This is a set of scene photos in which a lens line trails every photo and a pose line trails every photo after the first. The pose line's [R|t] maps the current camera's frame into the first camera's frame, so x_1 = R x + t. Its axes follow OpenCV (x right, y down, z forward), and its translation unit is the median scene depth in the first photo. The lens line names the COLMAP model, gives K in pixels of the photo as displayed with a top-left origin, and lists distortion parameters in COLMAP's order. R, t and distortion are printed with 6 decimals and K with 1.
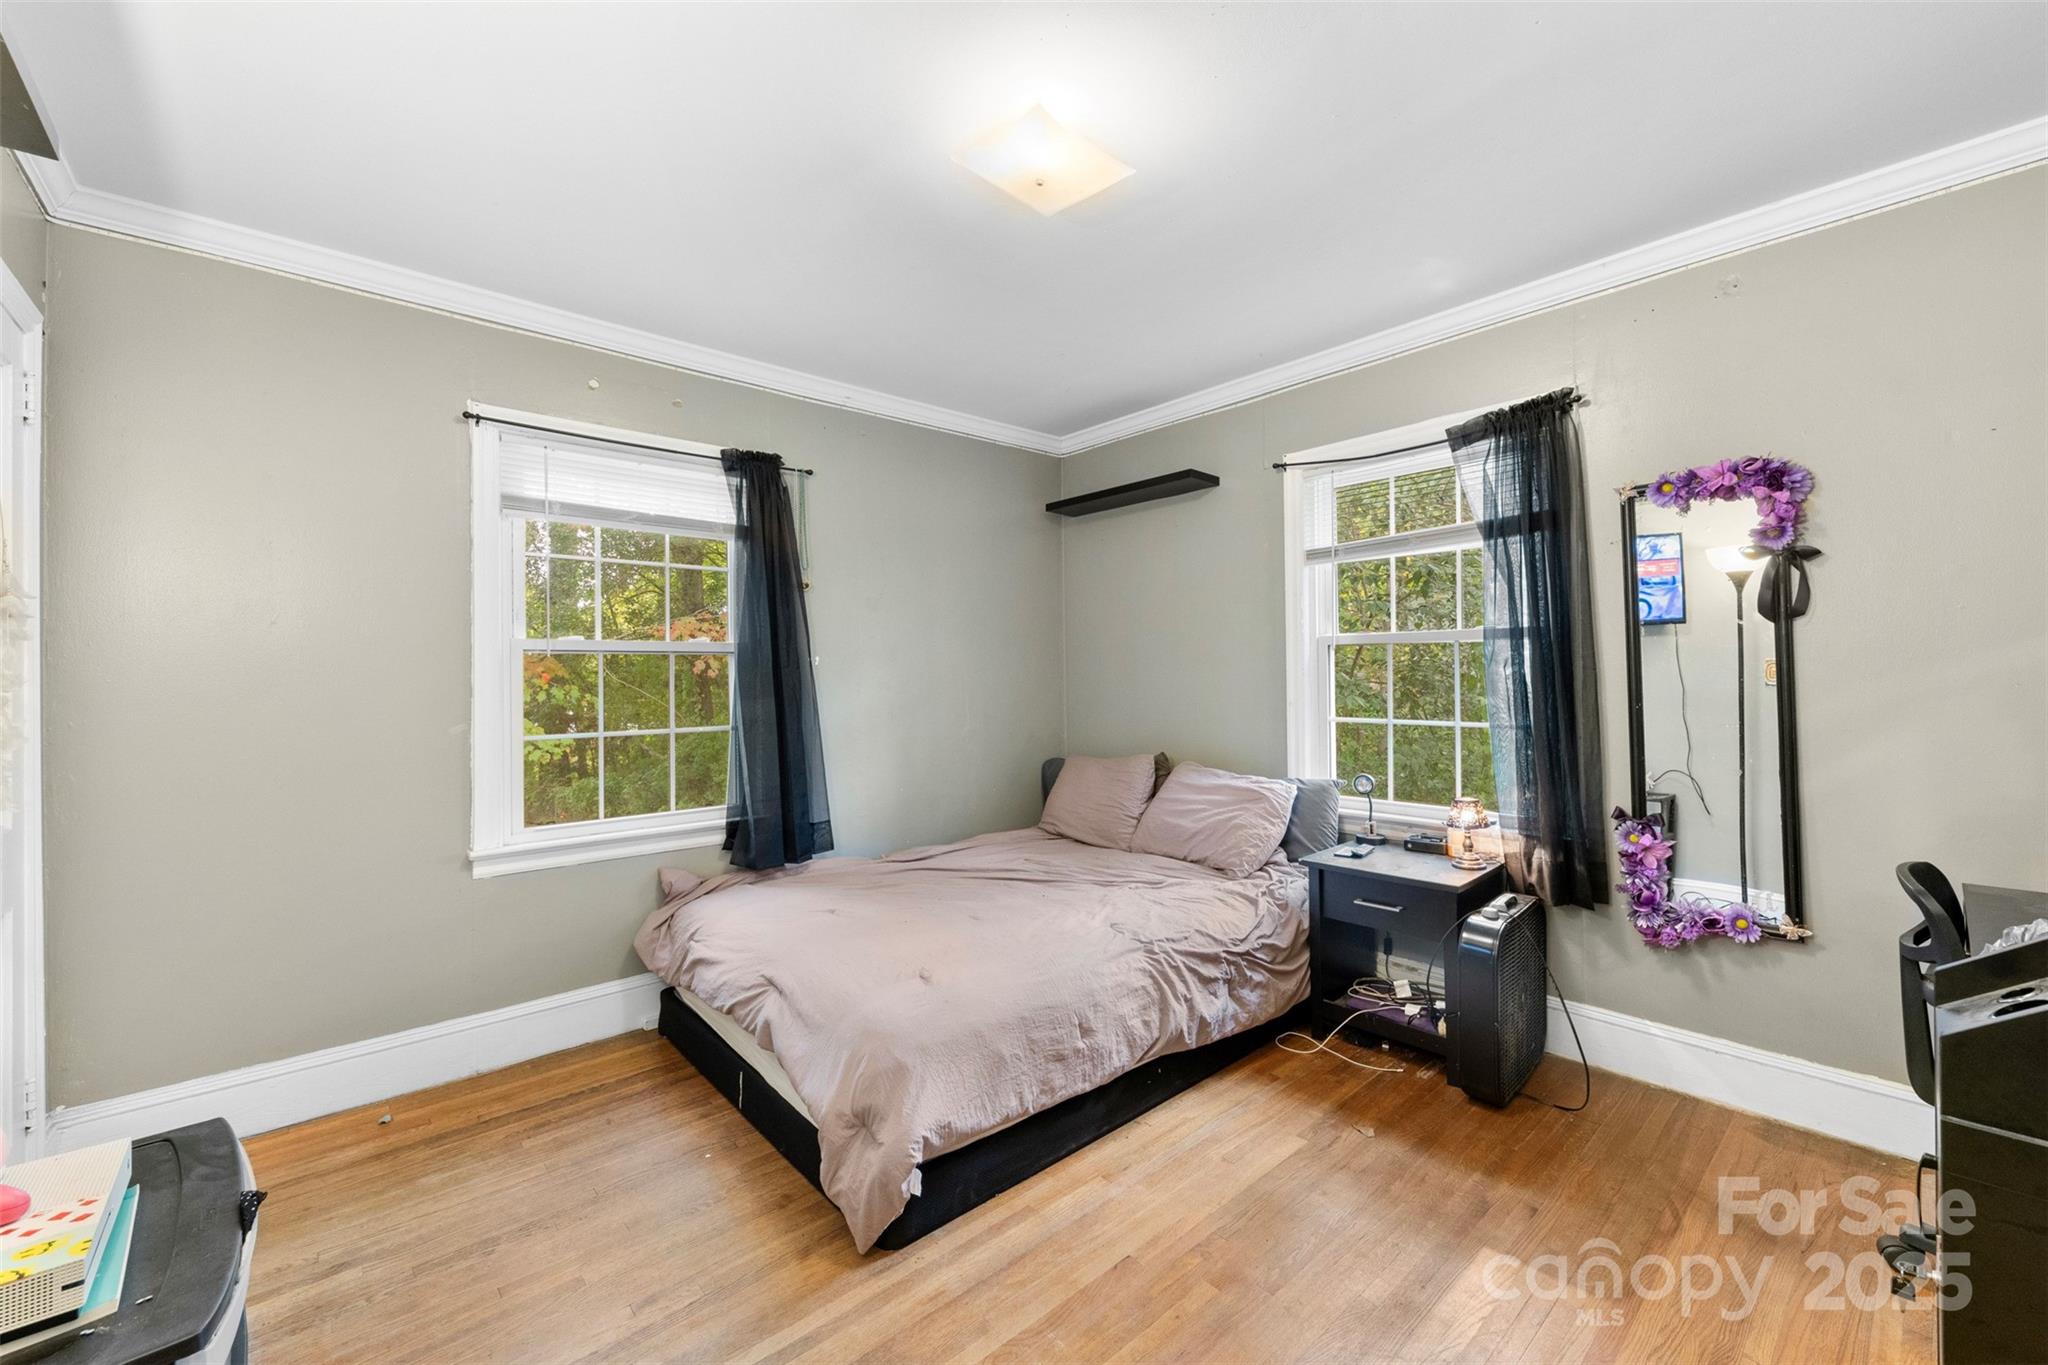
lens RADIAL K [[823.7, 0, 1008.6], [0, 823.7, 663.1], [0, 0, 1]] dist [0.010277, -0.002564]
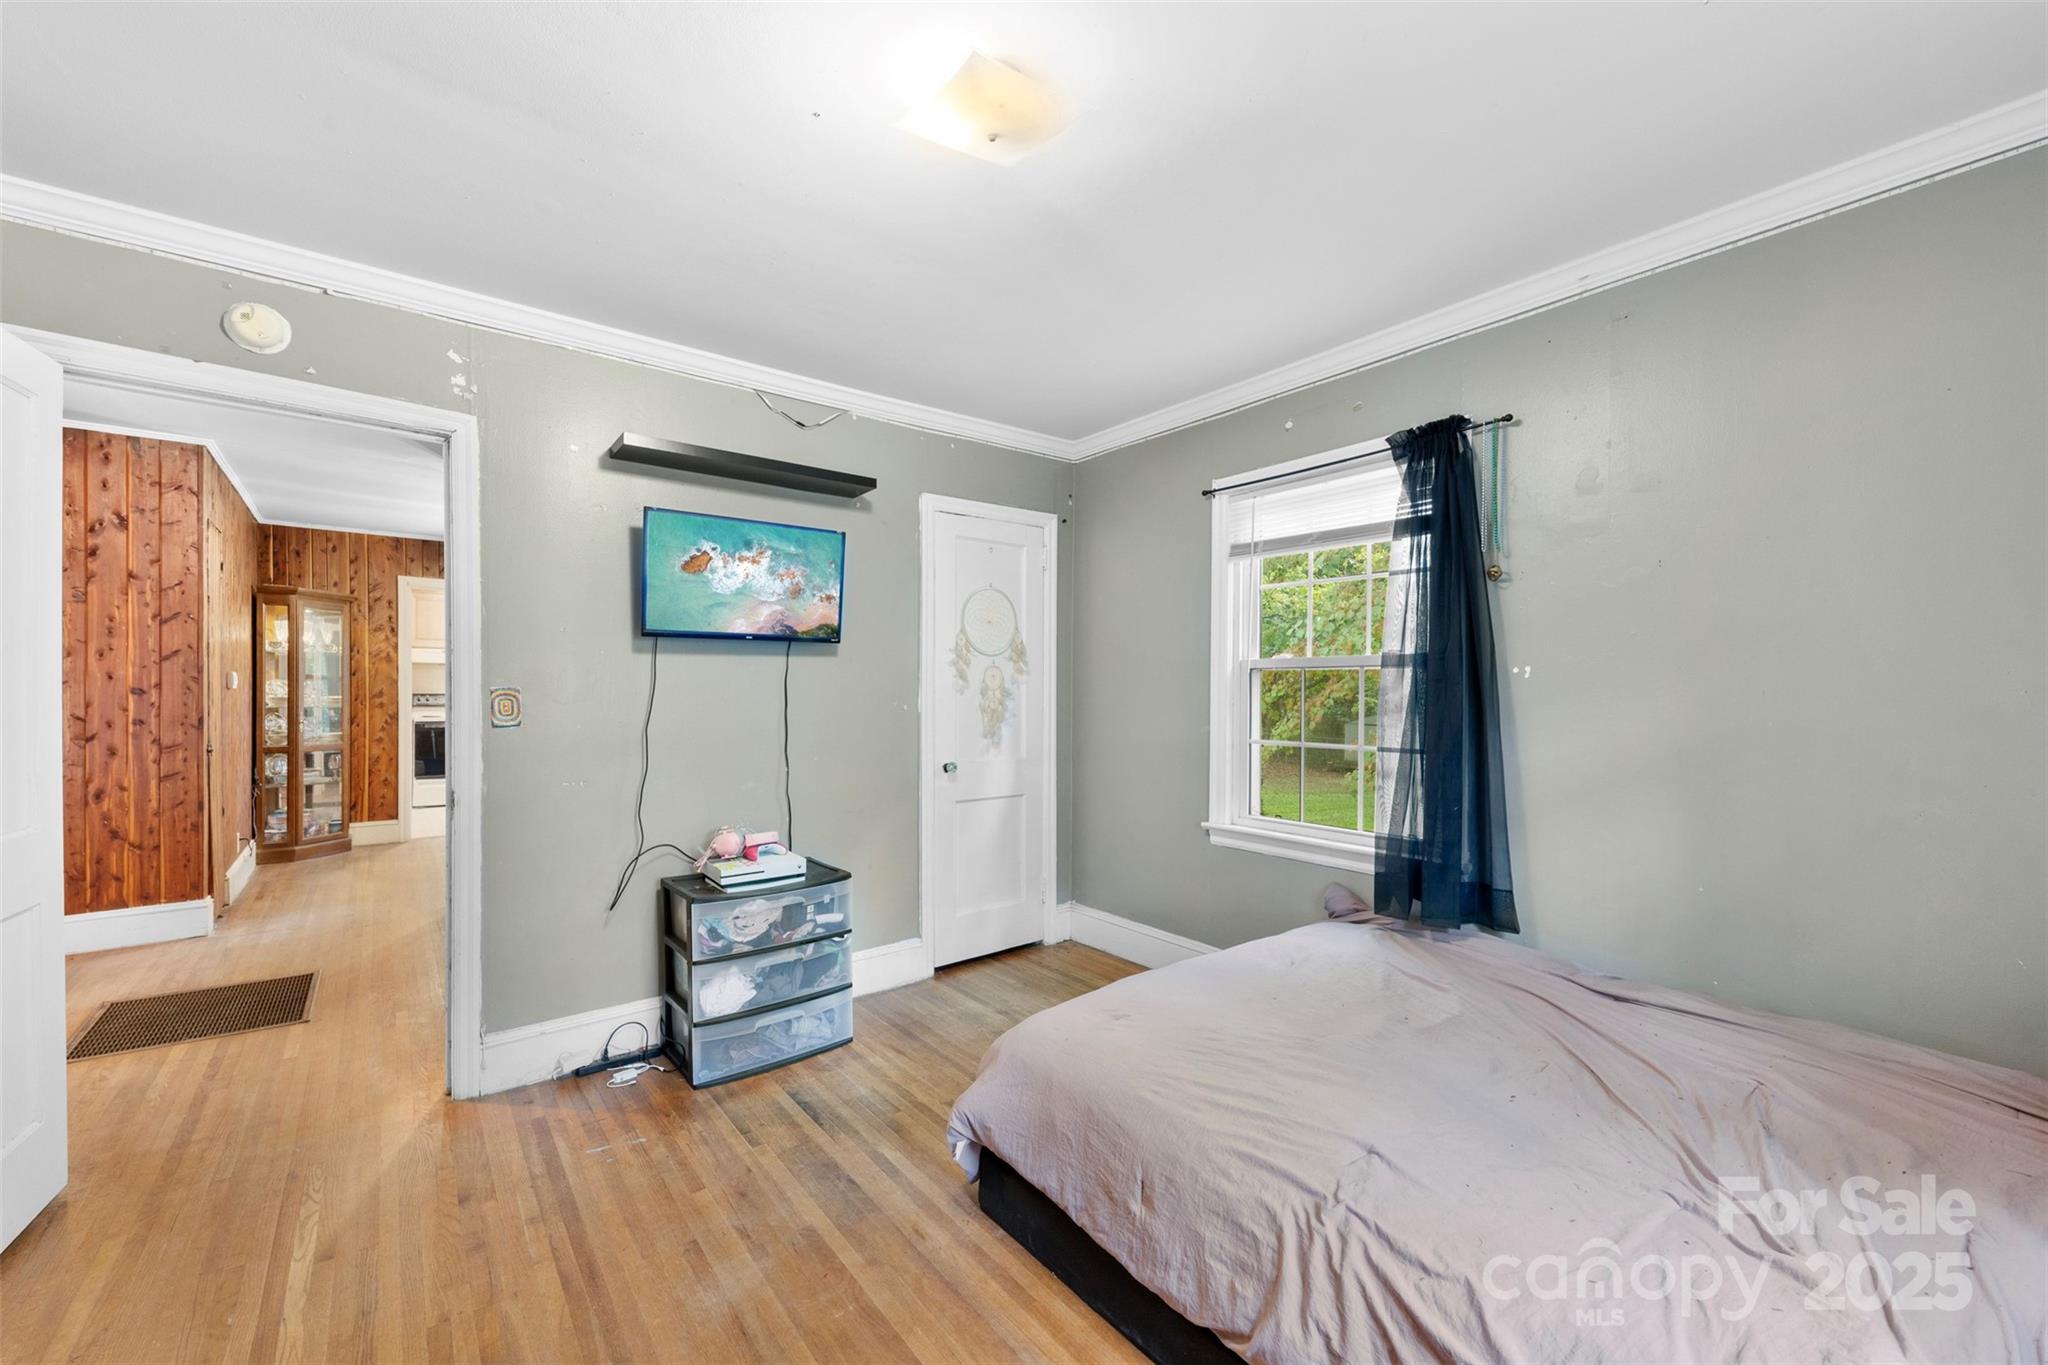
lens RADIAL K [[823.7, 0, 1041.4], [0, 823.7, 676.5], [0, 0, 1]] dist [0.010277, -0.002564]
pose [[-0.052139, -0.005642, -0.998624, 0.733481], [0.017333, 0.999828, -0.006554, -0.001326], [0.998489, -0.017651, -0.052032, 0.860718]]
